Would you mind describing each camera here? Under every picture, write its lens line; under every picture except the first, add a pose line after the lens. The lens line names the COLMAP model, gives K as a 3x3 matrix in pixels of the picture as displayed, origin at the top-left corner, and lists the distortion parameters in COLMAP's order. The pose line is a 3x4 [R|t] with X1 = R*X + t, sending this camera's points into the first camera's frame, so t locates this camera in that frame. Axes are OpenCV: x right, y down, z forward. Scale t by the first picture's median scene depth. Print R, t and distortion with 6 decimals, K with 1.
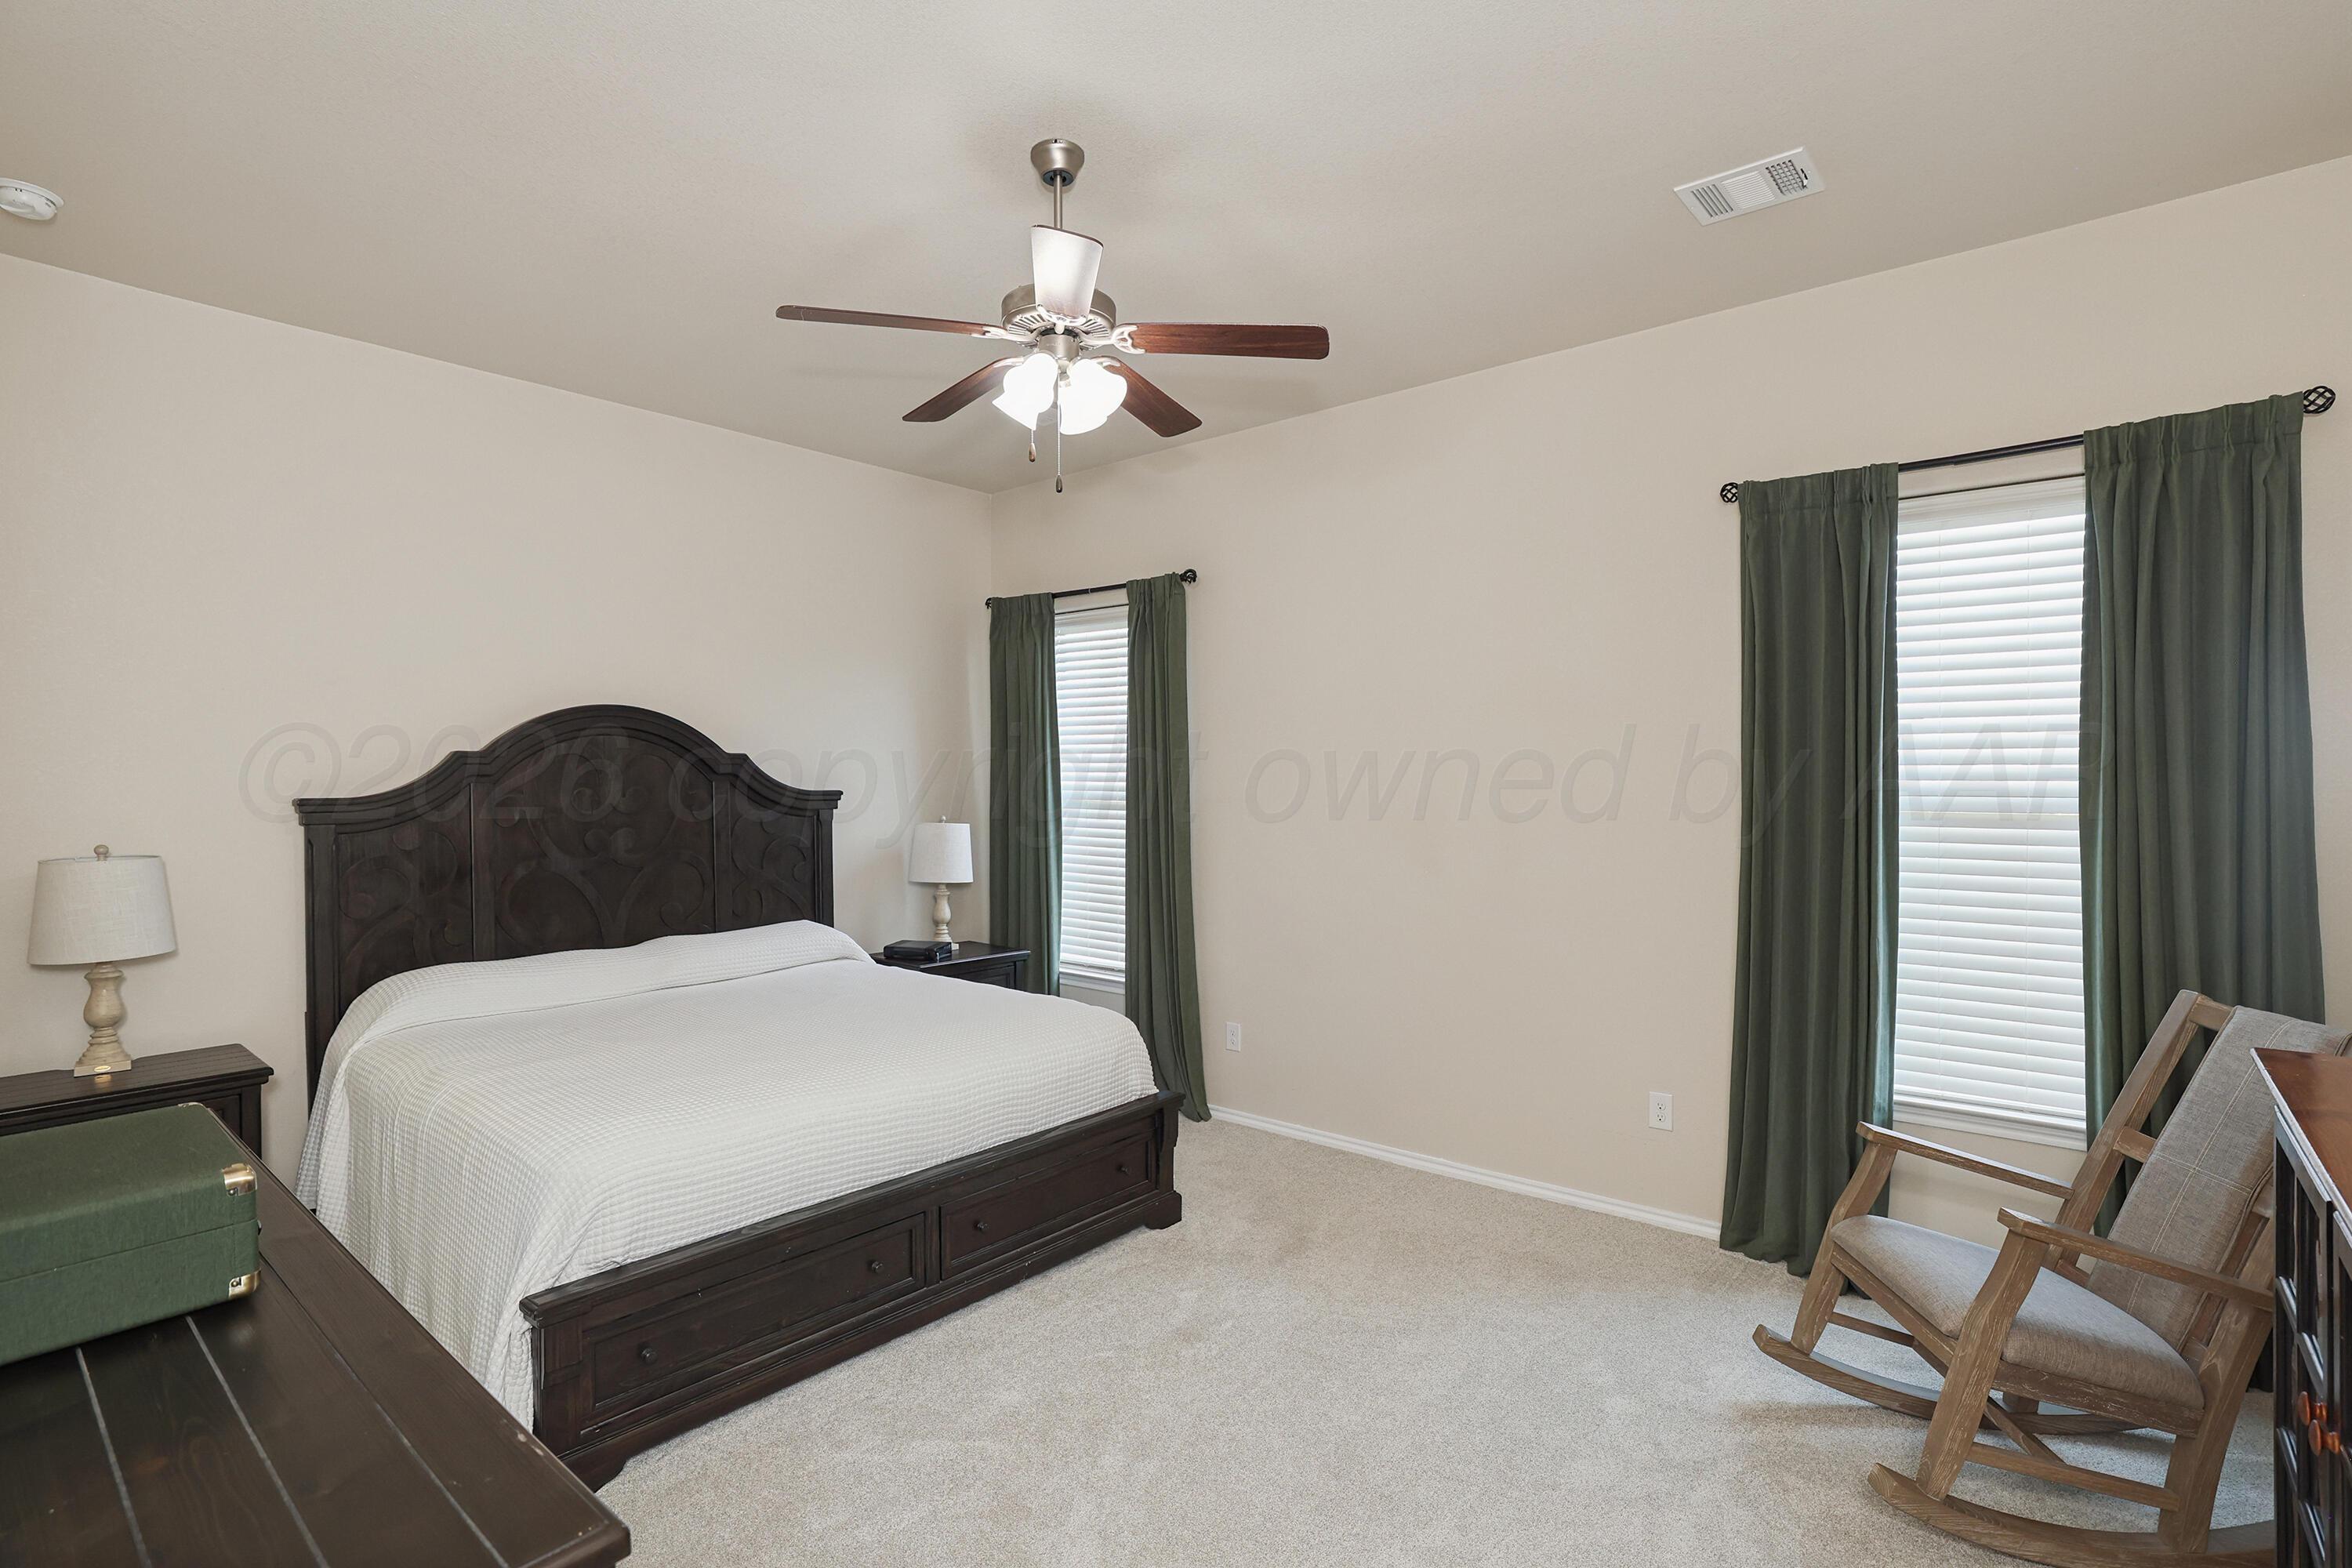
lens RADIAL K [[1079.5, 0, 1162.2], [0, 1079.5, 782.0], [0, 0, 1]] dist [-0.041163, 0.016289]
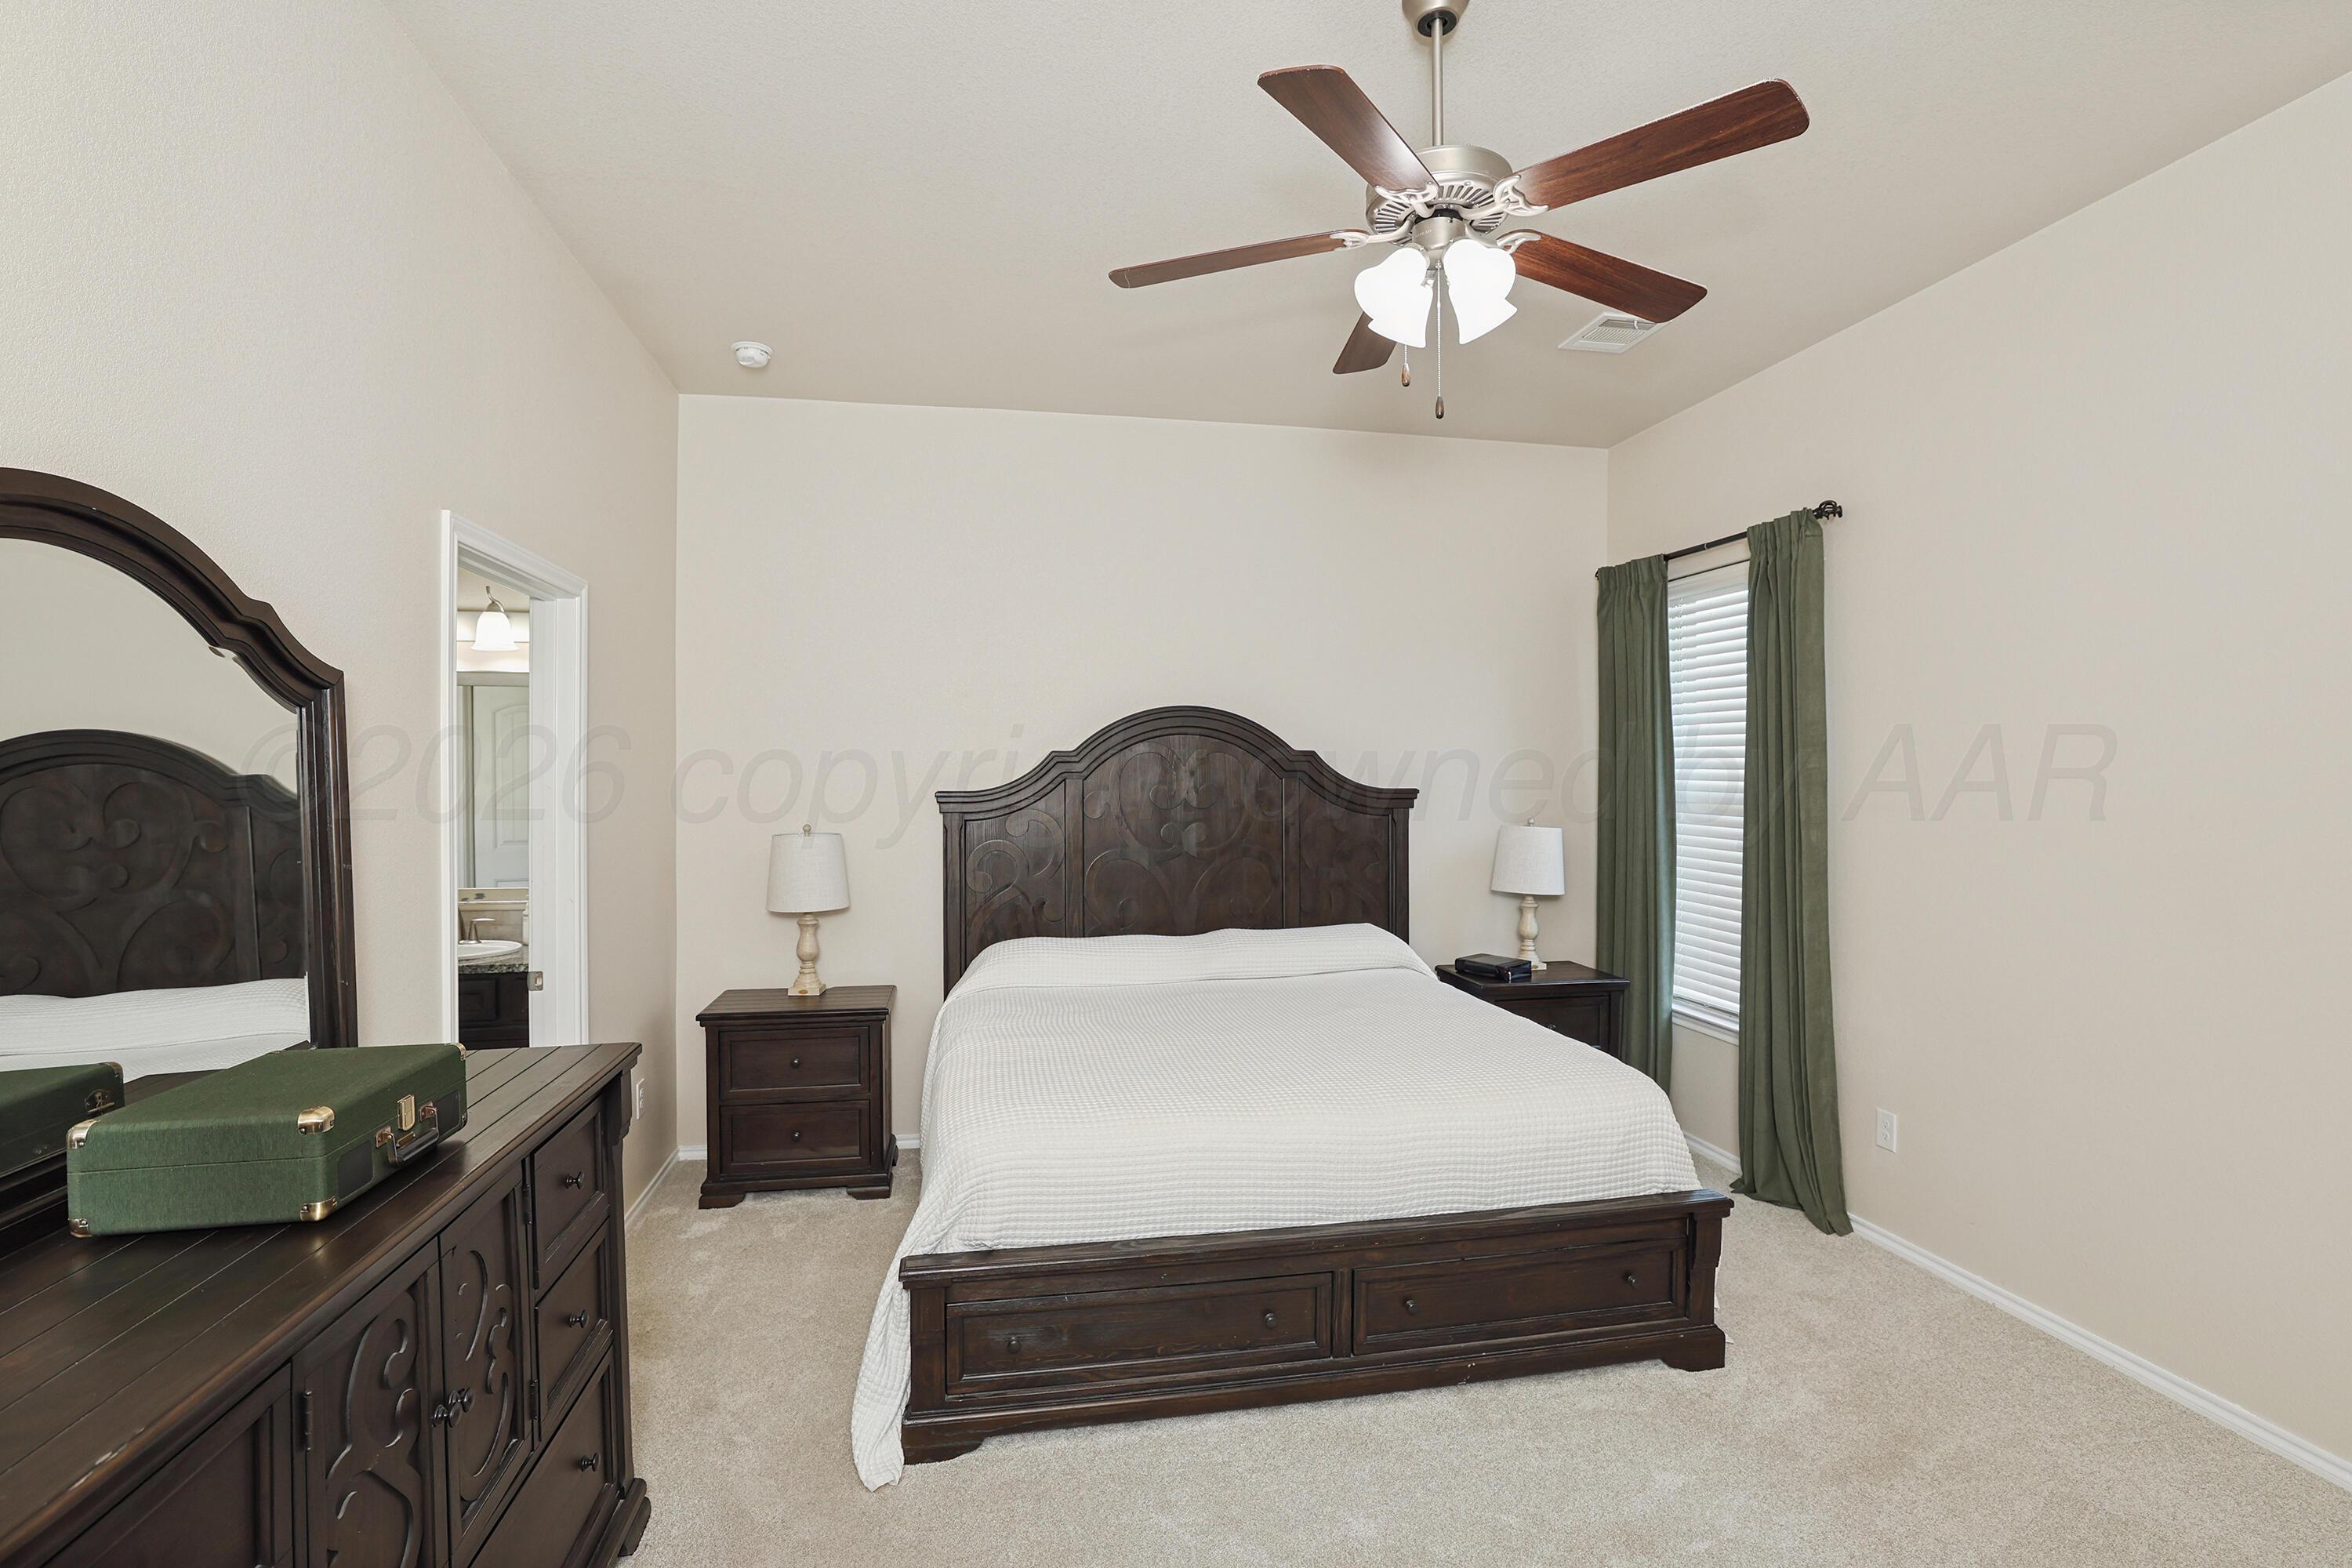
lens RADIAL K [[1079.5, 0, 1167.1], [0, 1079.5, 783.0], [0, 0, 1]] dist [-0.041163, 0.016289]
pose [[0.792230, 0.007956, -0.610170, 0.158234], [-0.005311, 0.999967, 0.006143, -0.002875], [0.610199, -0.001626, 0.792247, 0.174291]]
